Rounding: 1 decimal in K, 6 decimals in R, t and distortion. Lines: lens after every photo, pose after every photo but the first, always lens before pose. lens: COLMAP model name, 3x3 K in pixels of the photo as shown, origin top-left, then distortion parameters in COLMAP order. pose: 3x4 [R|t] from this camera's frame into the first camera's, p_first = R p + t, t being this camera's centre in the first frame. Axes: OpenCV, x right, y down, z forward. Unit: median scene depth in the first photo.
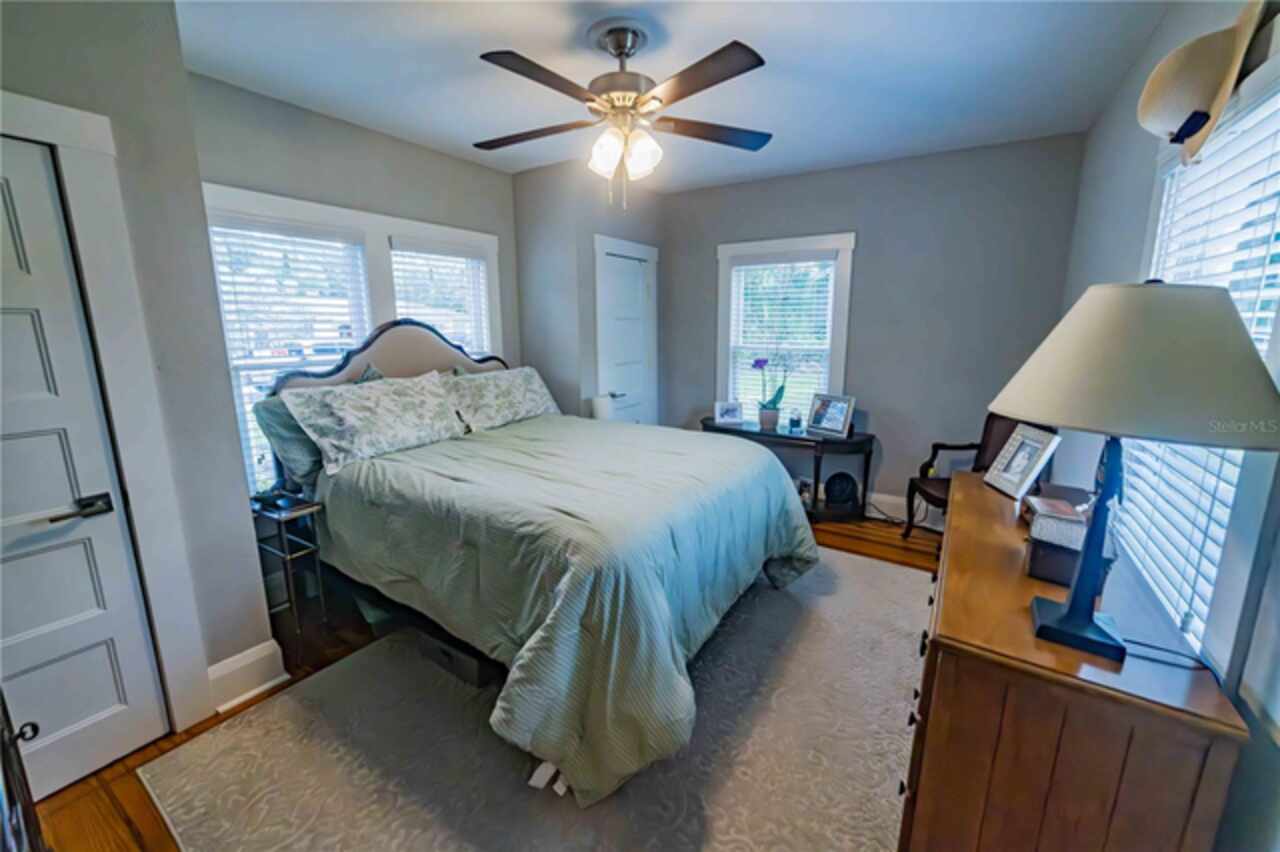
lens RADIAL K [[502.8, 0, 643.0], [0, 502.8, 414.9], [0, 0, 1]] dist [-0.001308, 0.000242]
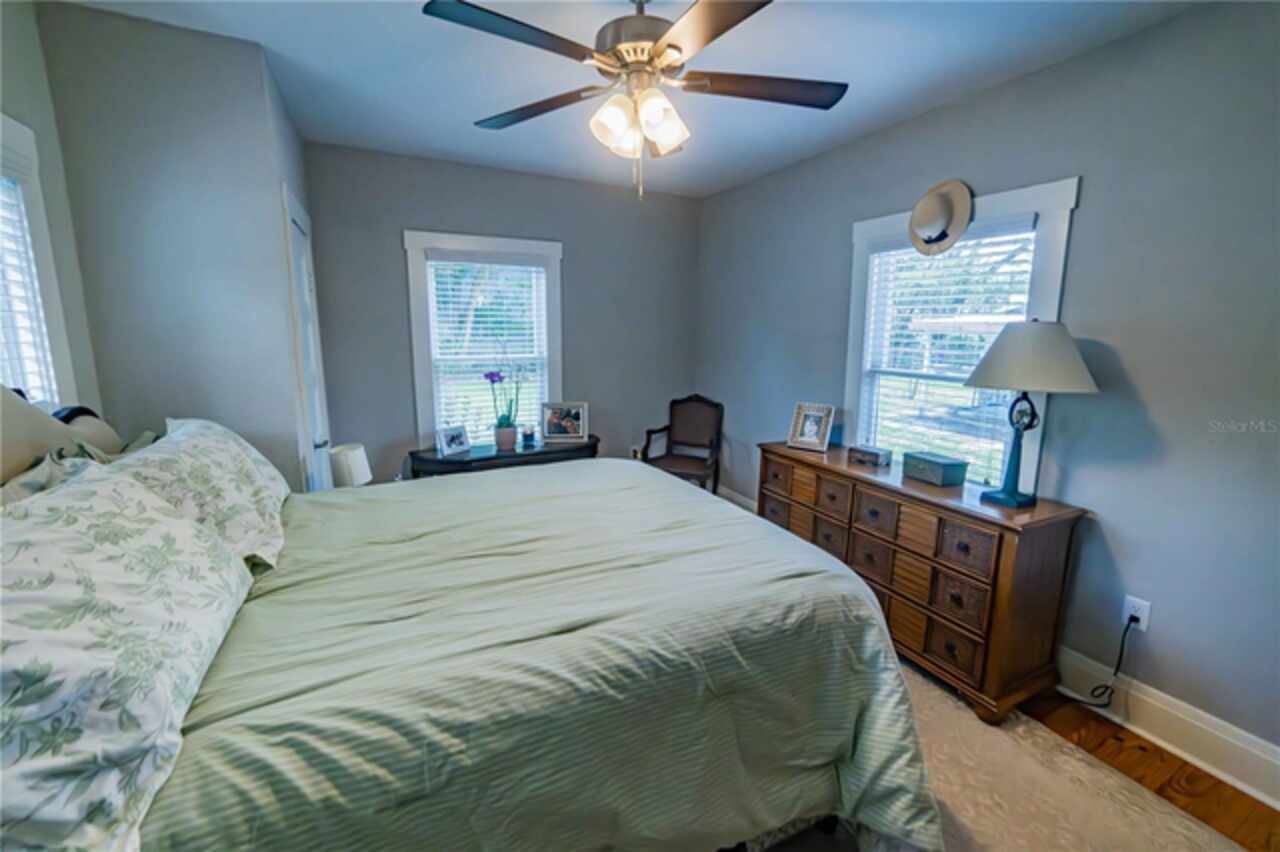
lens RADIAL K [[516.9, 0, 642.7], [0, 516.9, 399.9], [0, 0, 1]] dist [0.001215, 0.000413]
pose [[0.502821, -0.122804, 0.855623, -0.662174], [0.152982, 0.986874, 0.051739, -0.113202], [-0.850745, 0.104879, 0.515007, 0.525306]]
